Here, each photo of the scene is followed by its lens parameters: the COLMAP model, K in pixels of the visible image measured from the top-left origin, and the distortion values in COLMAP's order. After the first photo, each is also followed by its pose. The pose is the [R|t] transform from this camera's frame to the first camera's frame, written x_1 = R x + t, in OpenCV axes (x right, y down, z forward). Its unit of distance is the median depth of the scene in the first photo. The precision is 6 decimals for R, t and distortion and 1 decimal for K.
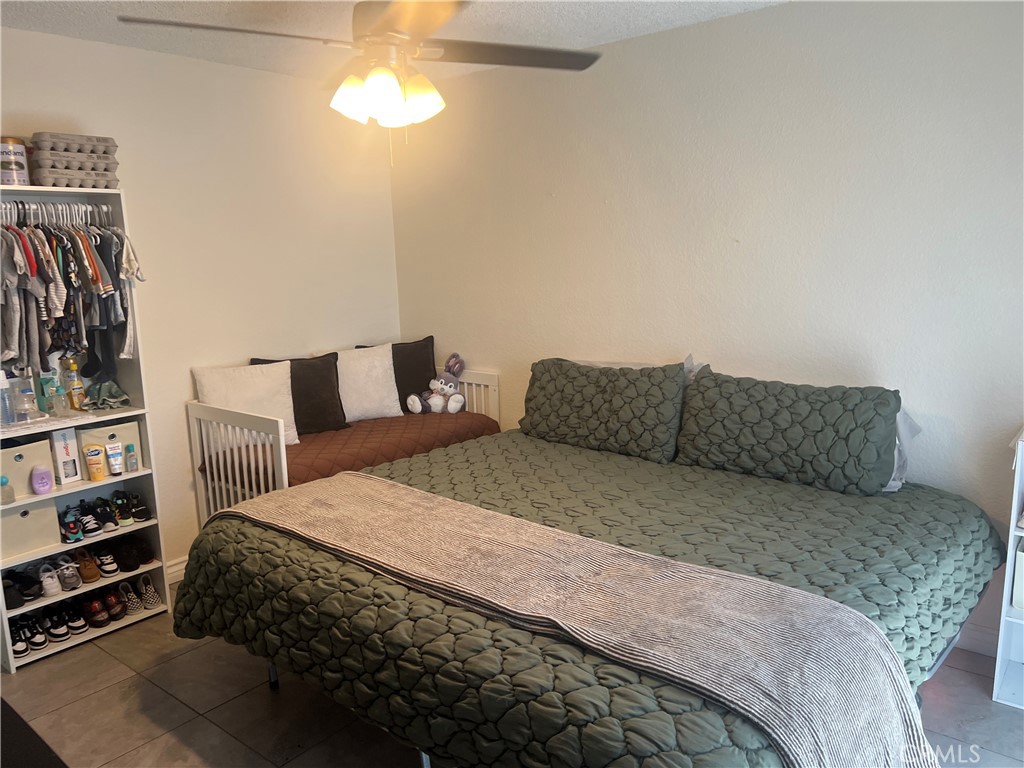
lens RADIAL K [[766.7, 0, 514.9], [0, 766.7, 382.2], [0, 0, 1]] dist [0.043002, 0.000125]
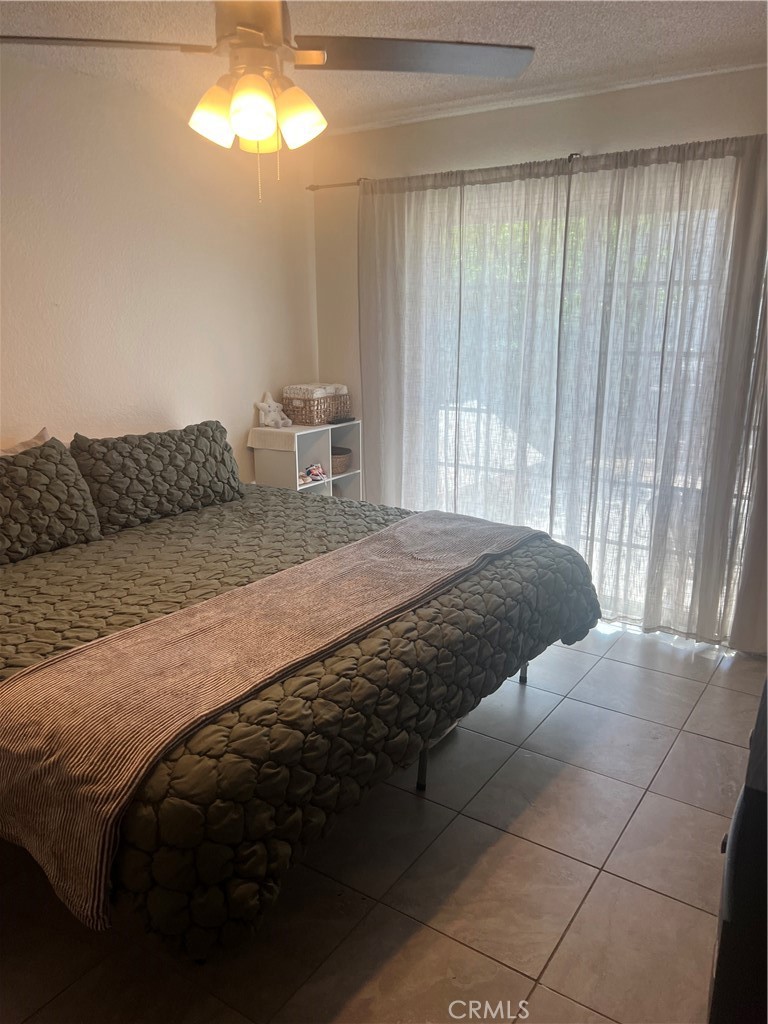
lens RADIAL K [[766.7, 0, 386.7], [0, 766.7, 515.0], [0, 0, 1]] dist [0.043002, 0.000125]
pose [[-0.076645, -0.235892, 0.968752, -0.991117], [0.187996, 0.950764, 0.246385, -0.122297], [-0.979175, 0.201006, -0.028525, 0.877143]]
